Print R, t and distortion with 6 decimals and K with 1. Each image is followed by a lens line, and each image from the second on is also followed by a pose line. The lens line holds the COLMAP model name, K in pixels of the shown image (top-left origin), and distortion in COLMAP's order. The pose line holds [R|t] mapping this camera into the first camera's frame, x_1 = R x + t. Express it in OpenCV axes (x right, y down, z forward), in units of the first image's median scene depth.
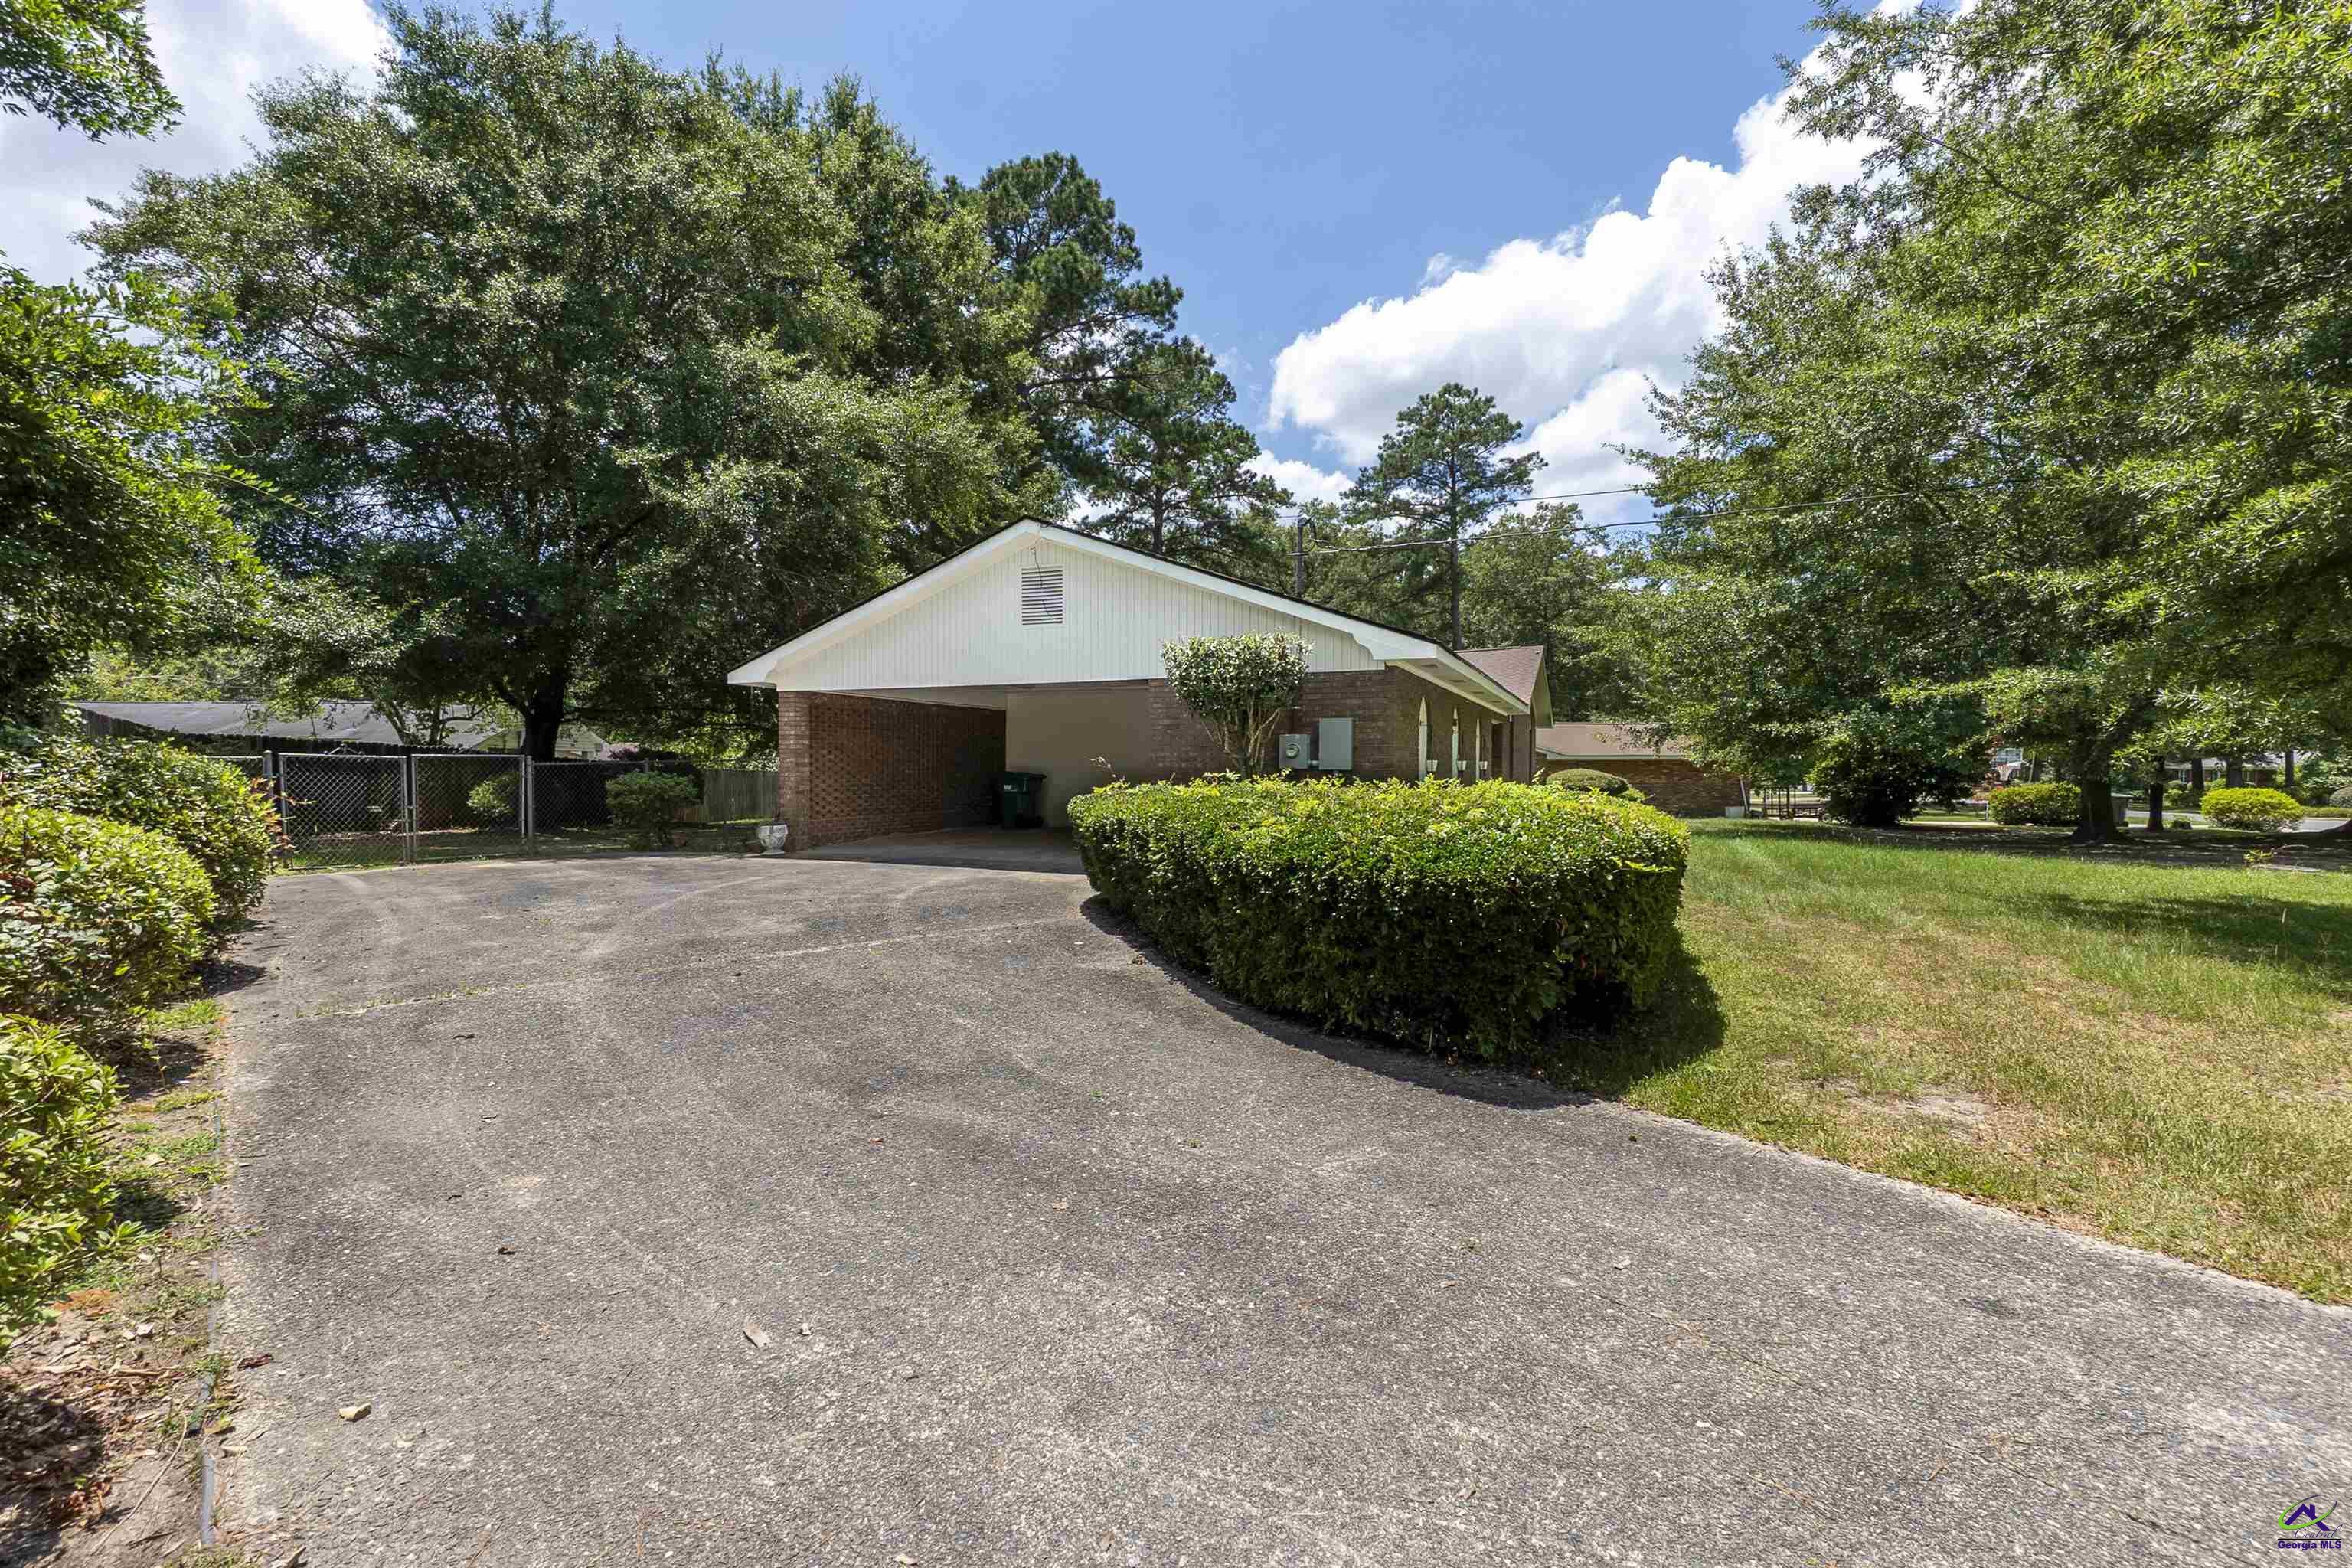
lens RADIAL K [[1050.9, 0, 1172.2], [0, 1050.9, 768.4], [0, 0, 1]] dist [0.000664, 0.000519]
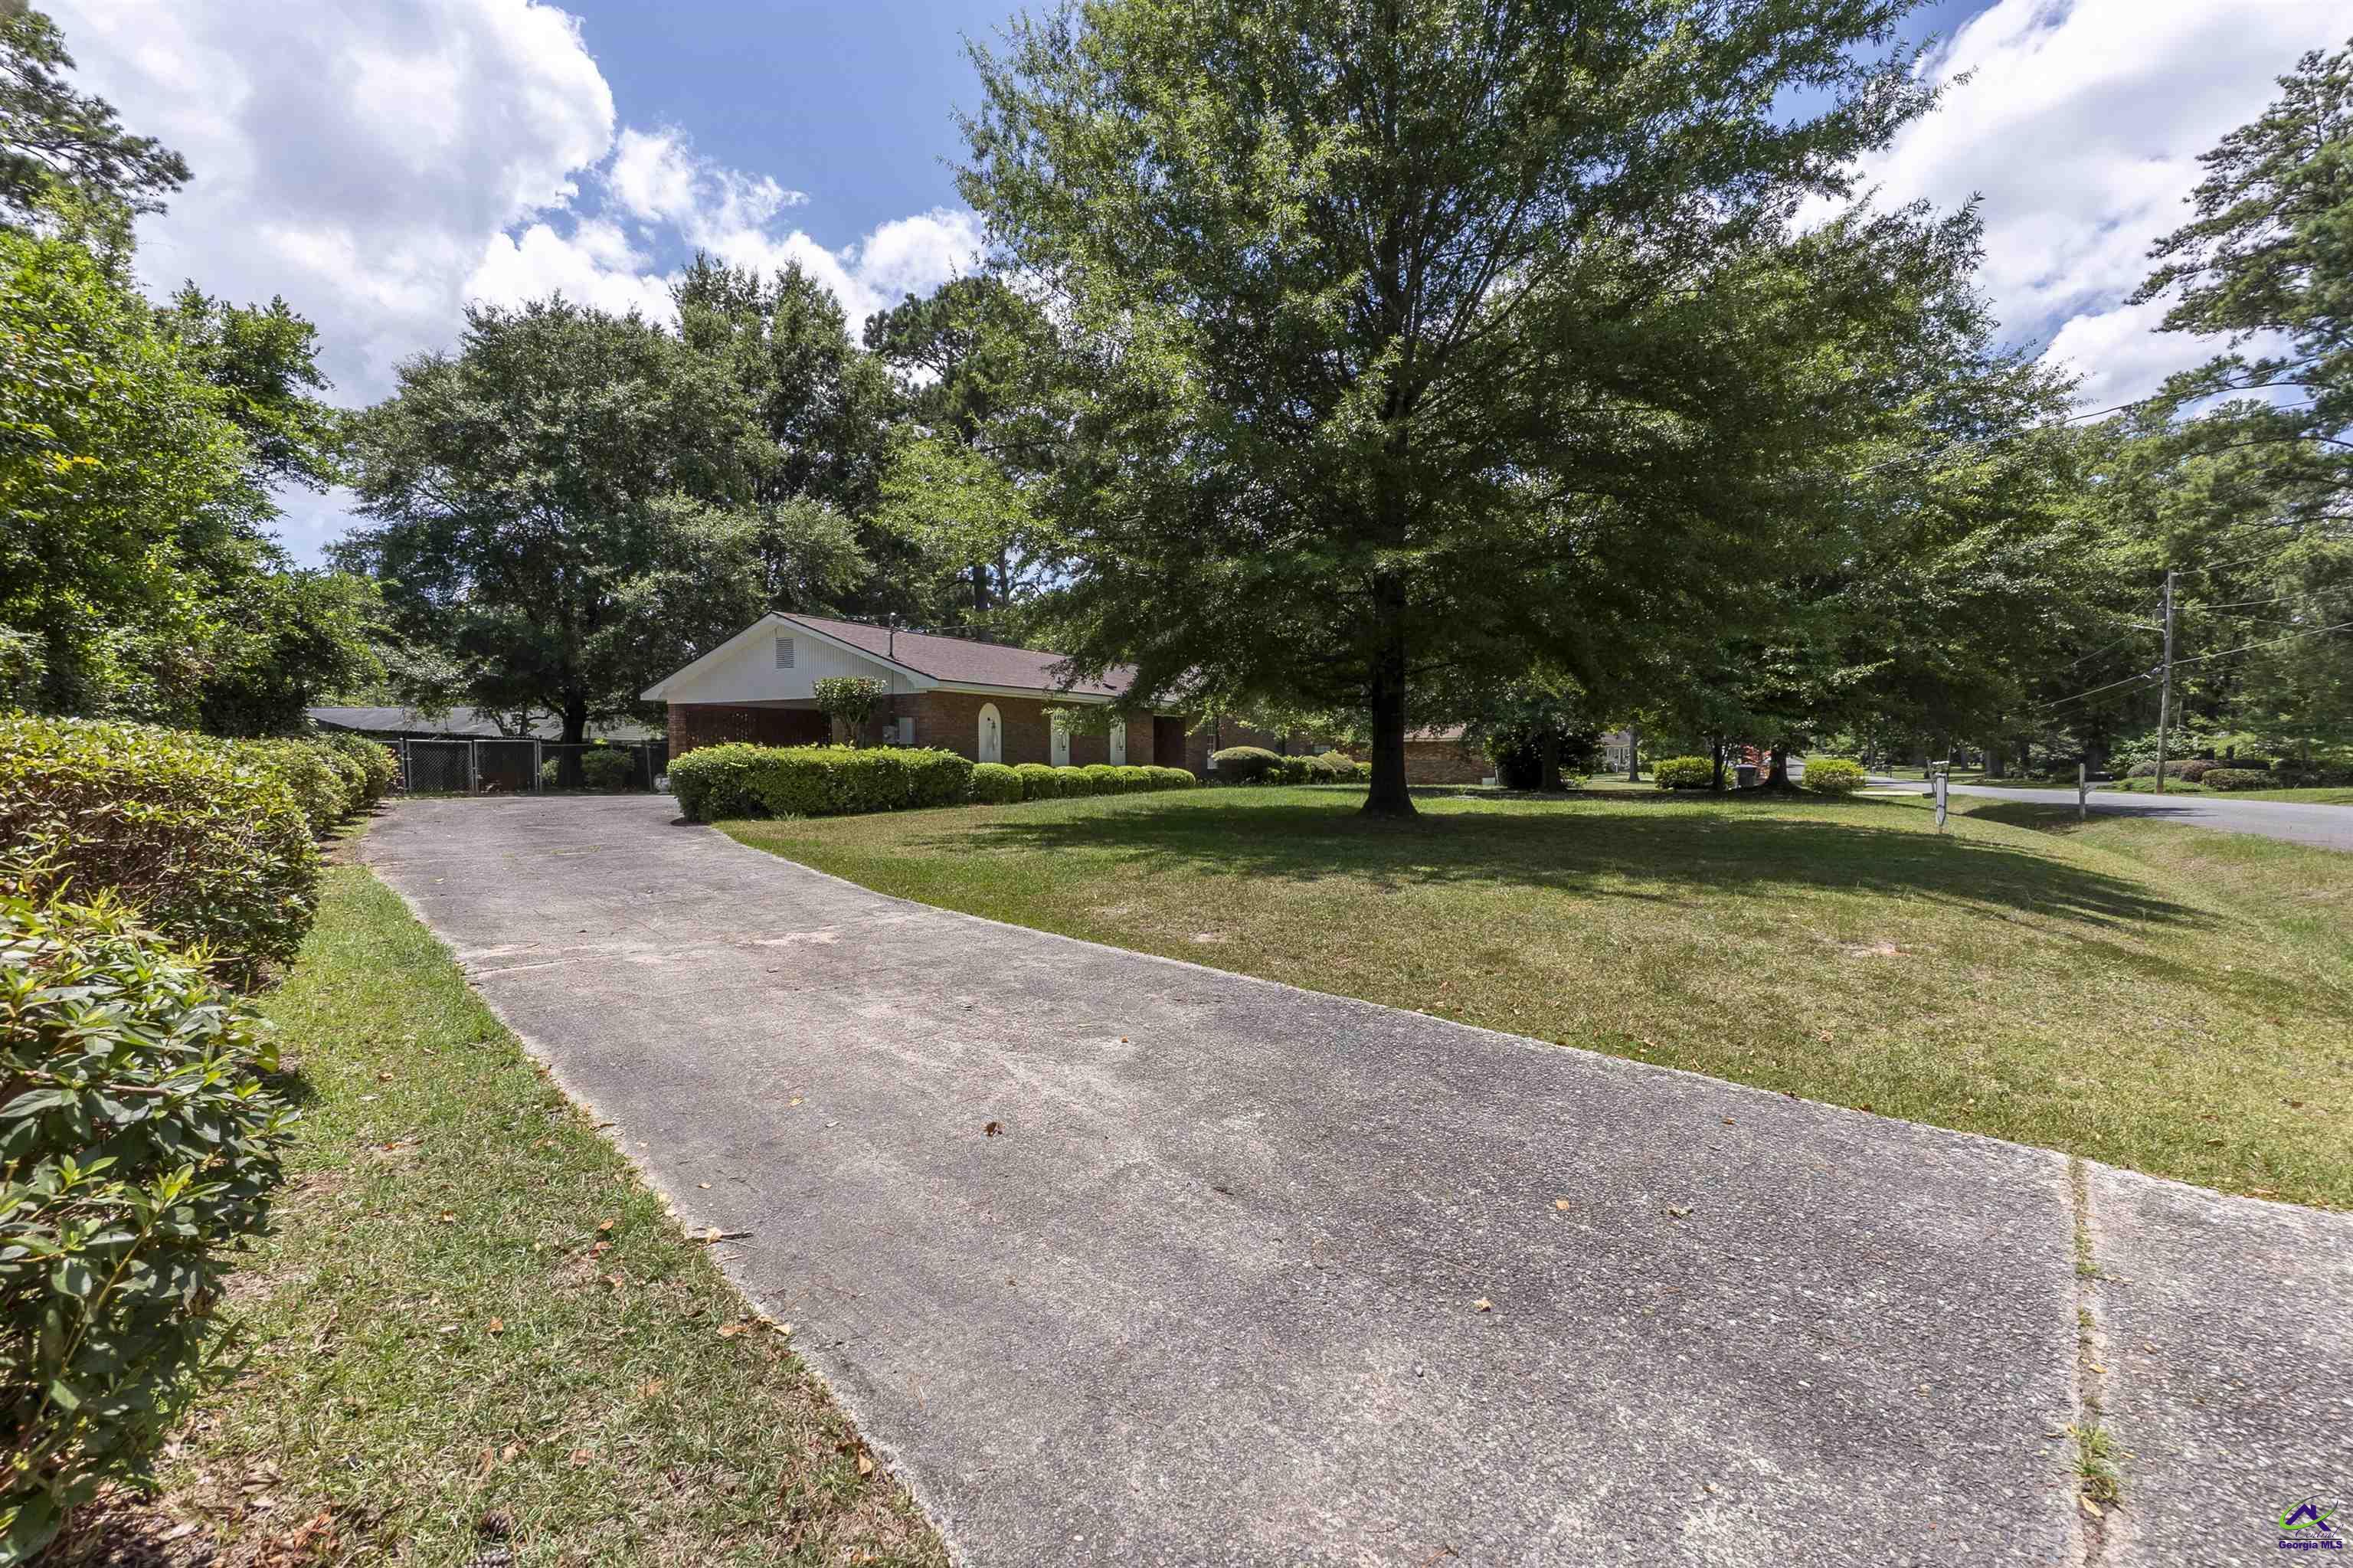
lens RADIAL K [[1026.6, 0, 1176.5], [0, 1026.6, 784.0], [0, 0, 1]] dist [-0.001181, 0.000001]
pose [[0.995331, 0.000582, -0.096514, 0.617666], [0.001834, 0.999687, 0.024946, 0.019396], [0.096498, -0.025007, 0.995019, -0.621074]]
